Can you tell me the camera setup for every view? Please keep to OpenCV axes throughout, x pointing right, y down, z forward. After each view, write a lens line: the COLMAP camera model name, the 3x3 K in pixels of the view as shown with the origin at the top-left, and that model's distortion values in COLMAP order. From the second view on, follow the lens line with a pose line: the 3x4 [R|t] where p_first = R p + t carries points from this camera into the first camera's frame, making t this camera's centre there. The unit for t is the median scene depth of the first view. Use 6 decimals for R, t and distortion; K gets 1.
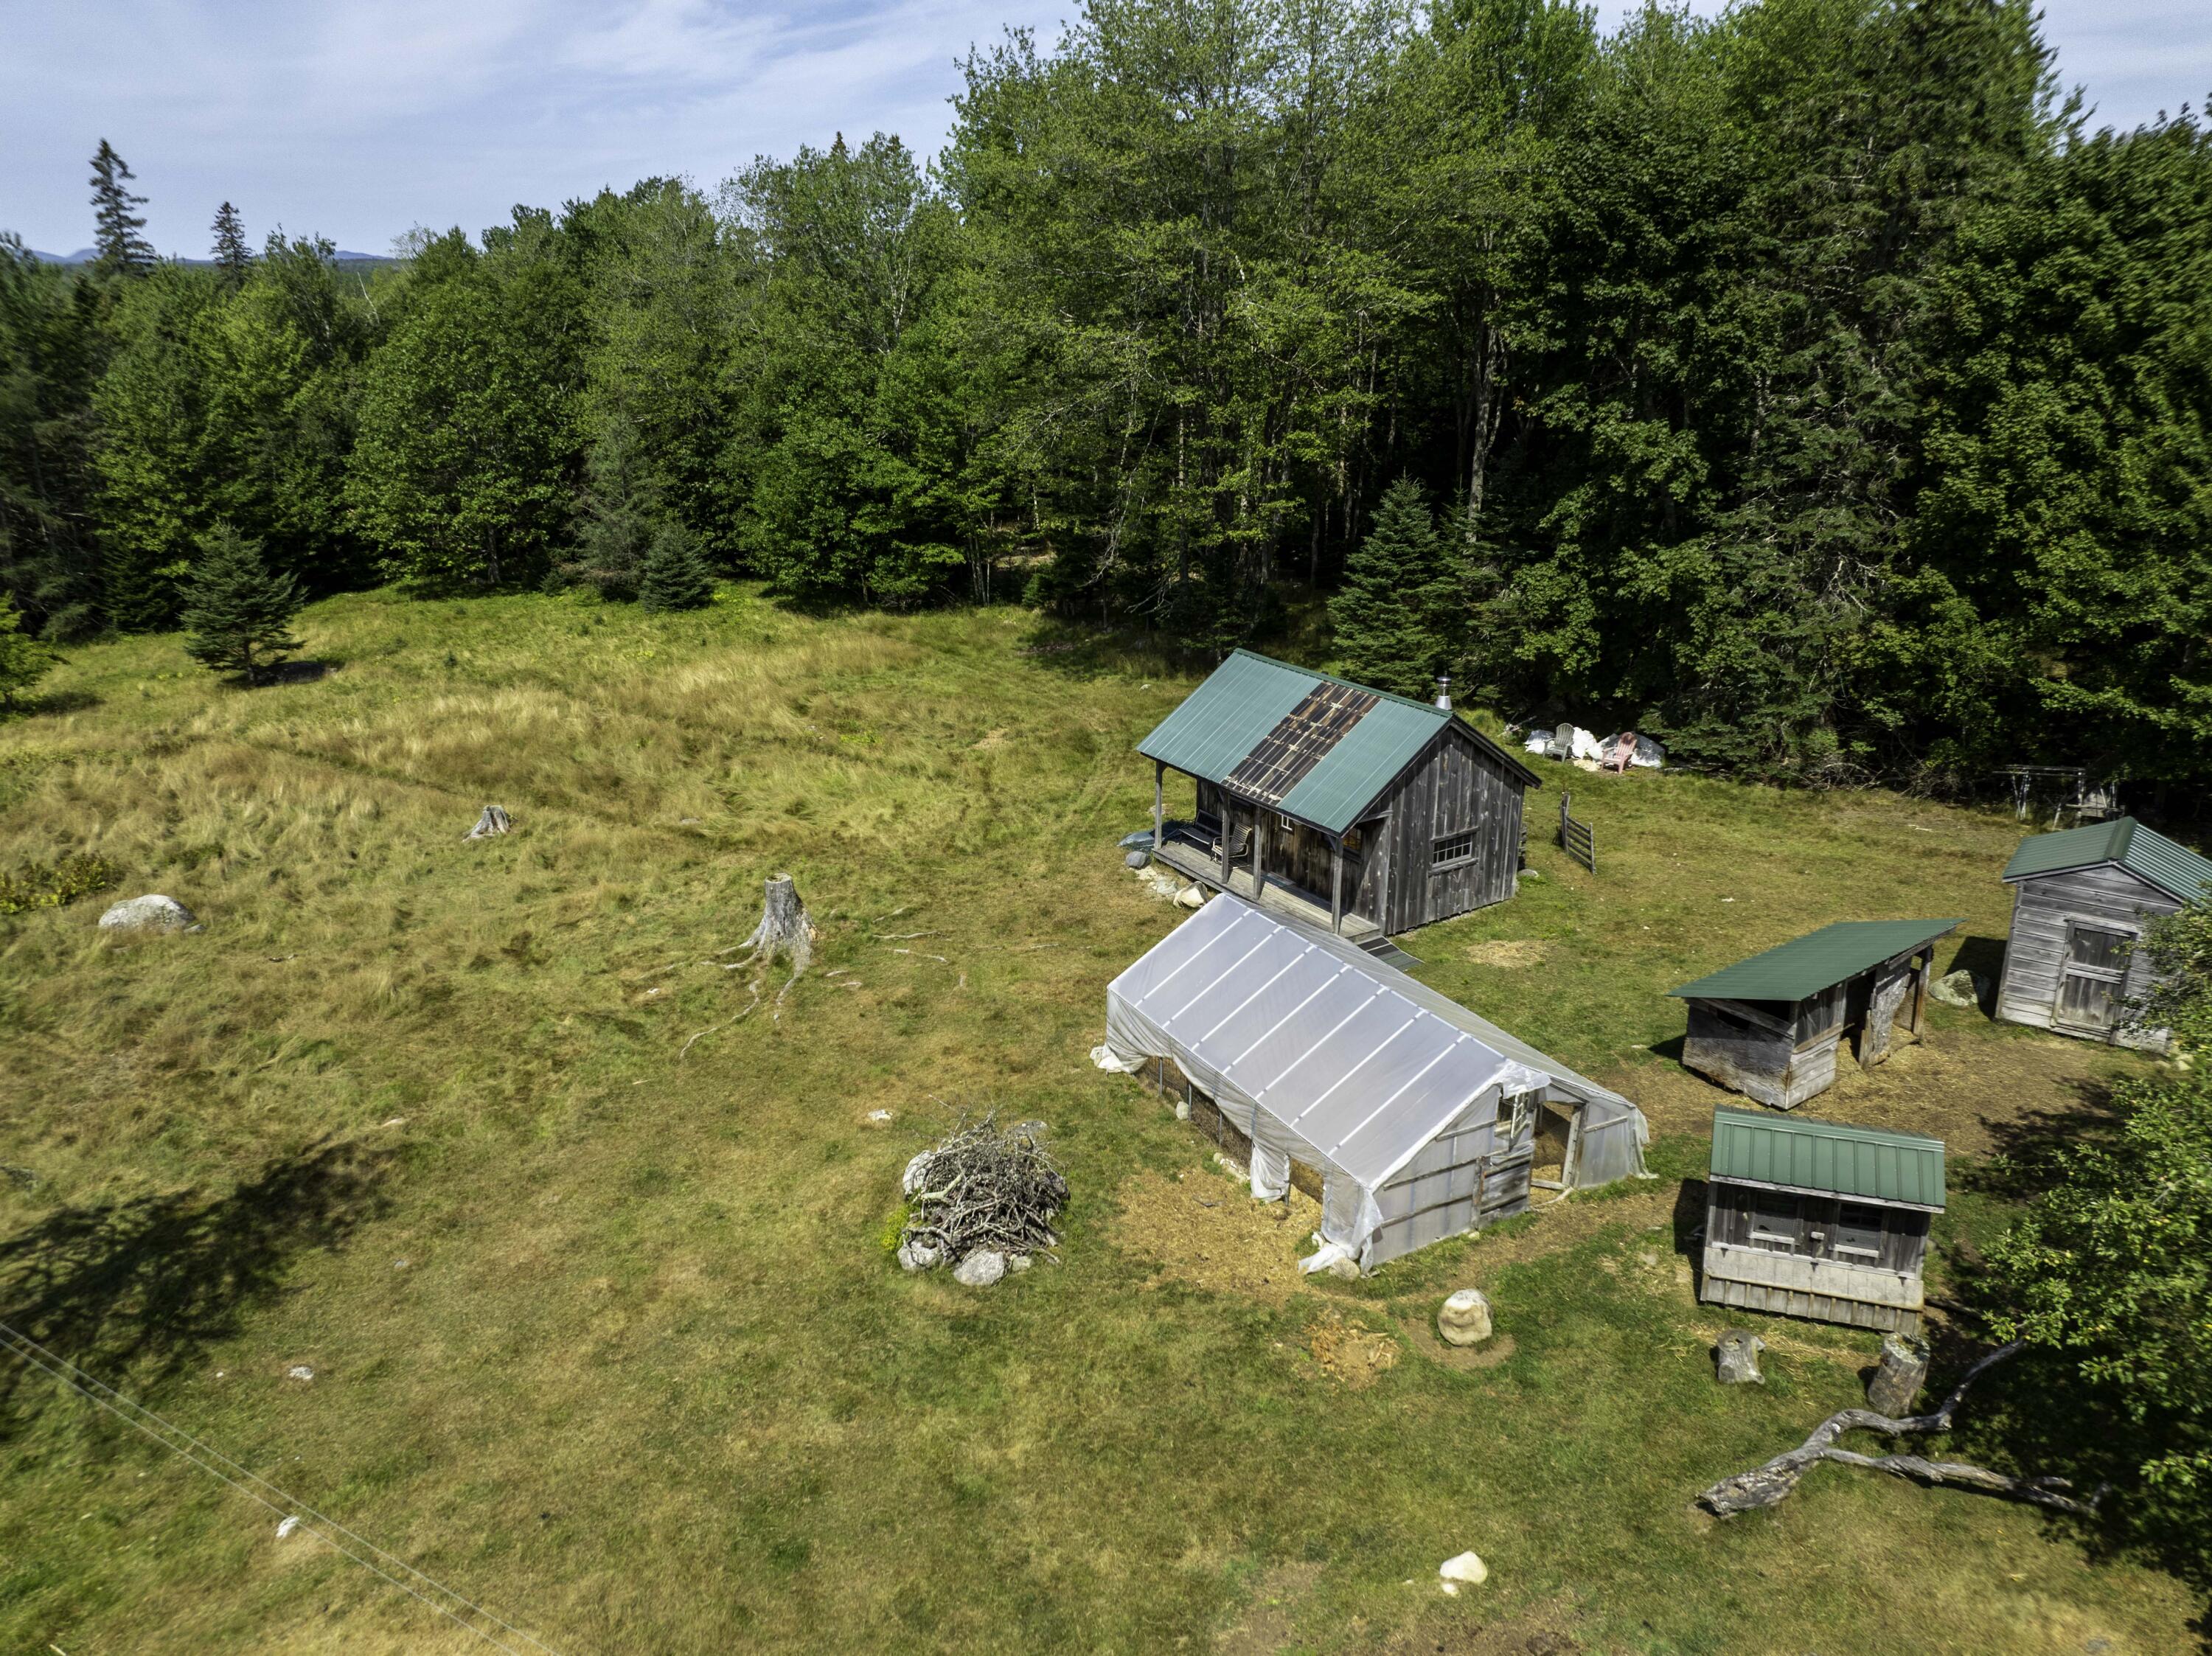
lens RADIAL K [[1564.7, 0, 1106.0], [0, 1564.7, 828.0], [0, 0, 1]] dist [-0.024040, -0.004068]
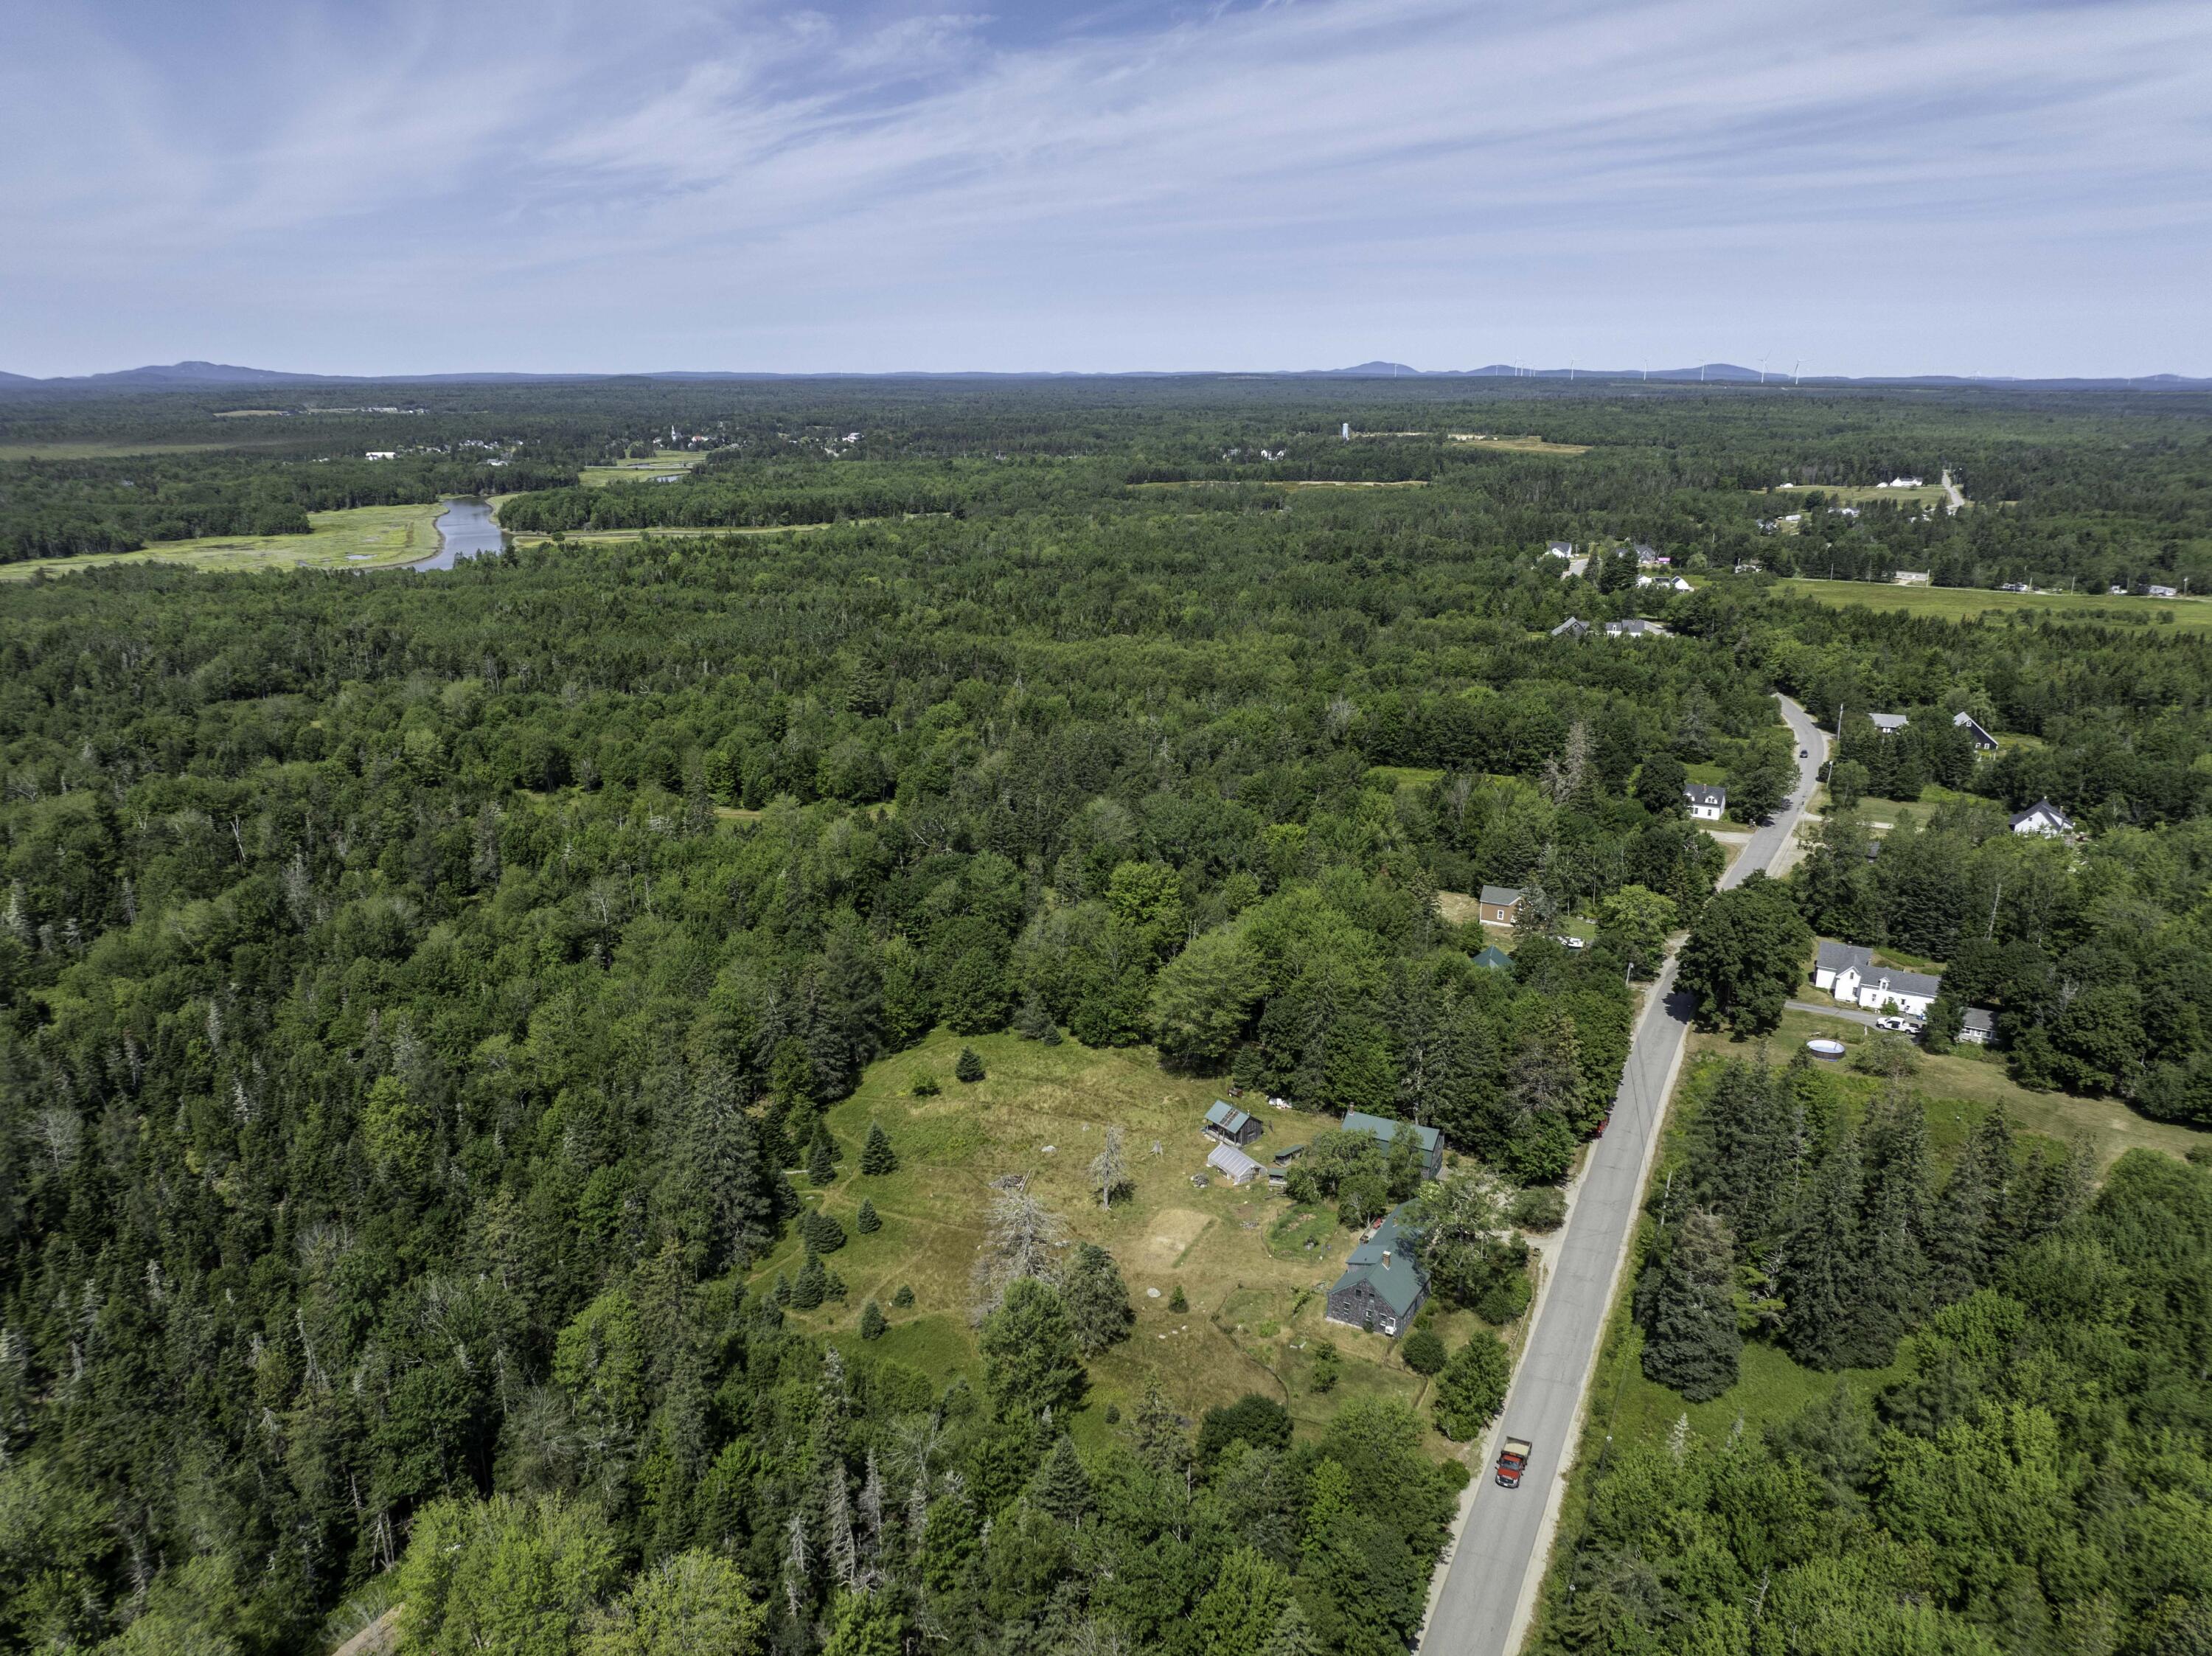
lens RADIAL K [[1564.7, 0, 1106.0], [0, 1564.7, 828.0], [0, 0, 1]] dist [-0.024040, -0.004068]
pose [[0.997434, -0.030854, 0.064608, -0.621015], [0.034458, 0.997868, -0.055422, -0.727626], [-0.062760, 0.057506, 0.996371, -4.455020]]
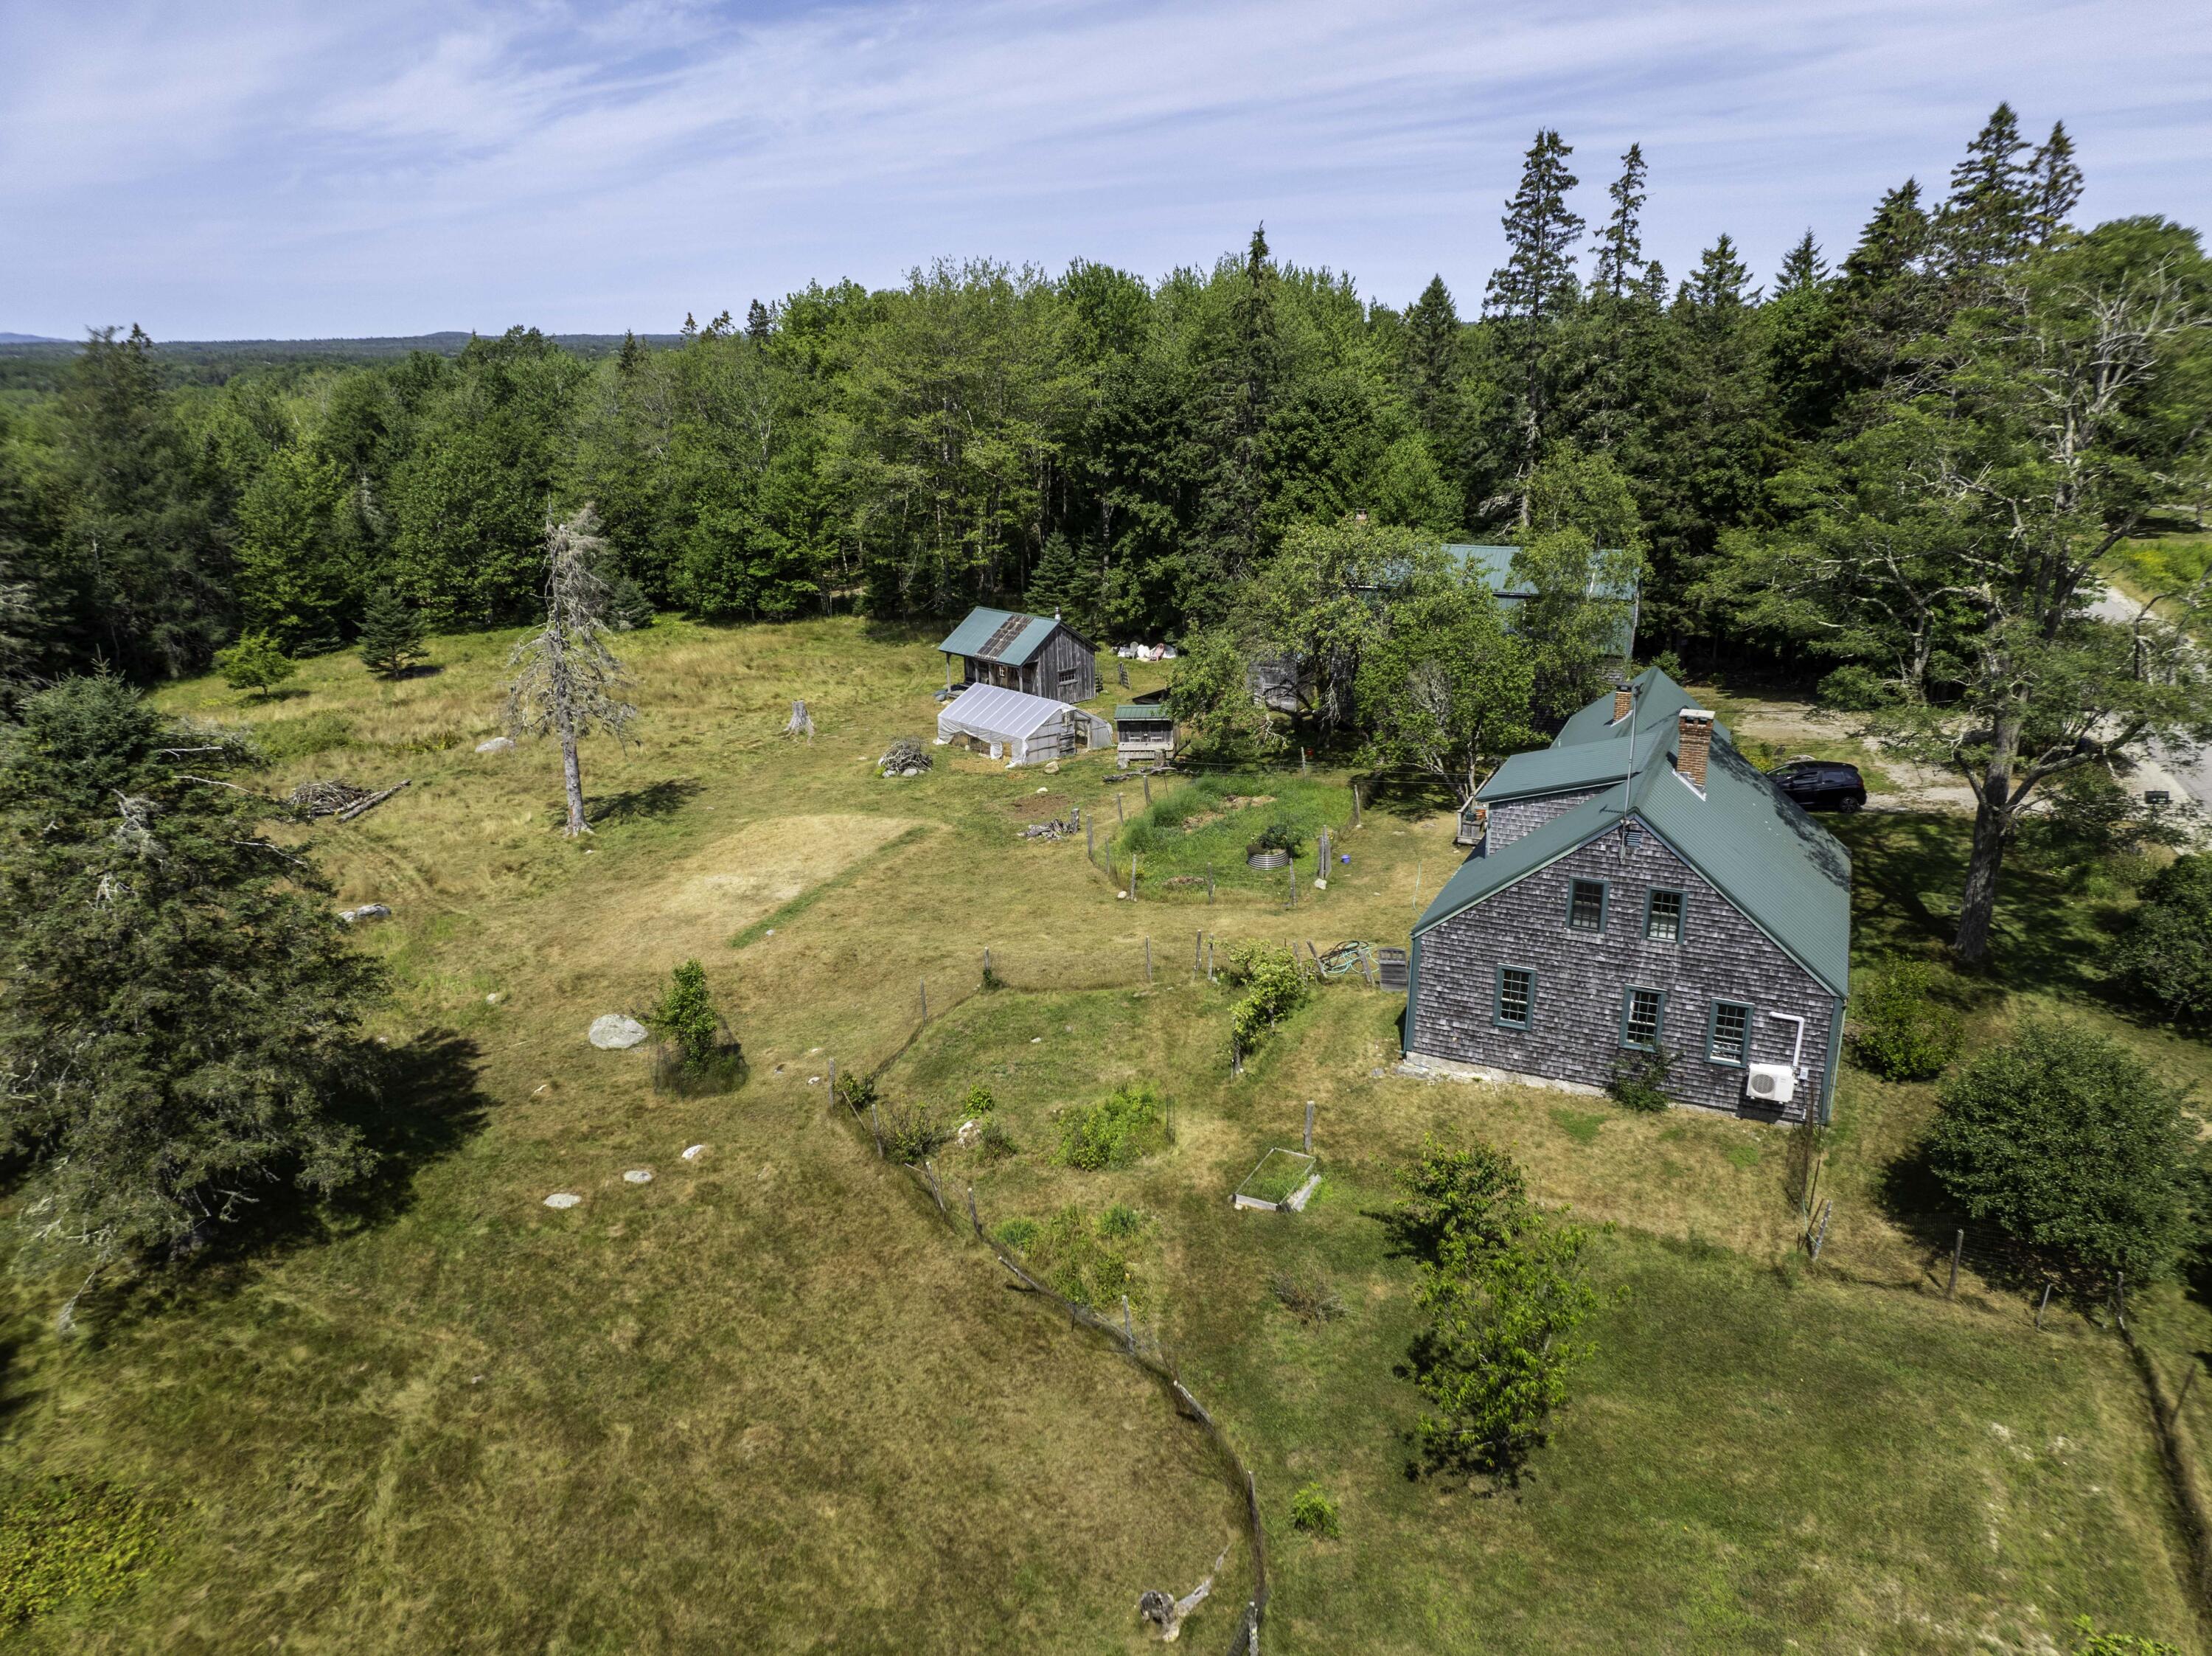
lens RADIAL K [[1564.7, 0, 1106.0], [0, 1564.7, 828.0], [0, 0, 1]] dist [-0.024040, -0.004068]
pose [[0.986422, -0.067236, 0.149833, -0.081661], [0.072654, 0.996876, -0.030978, 0.249589], [-0.147282, 0.041443, 0.988226, -1.095373]]
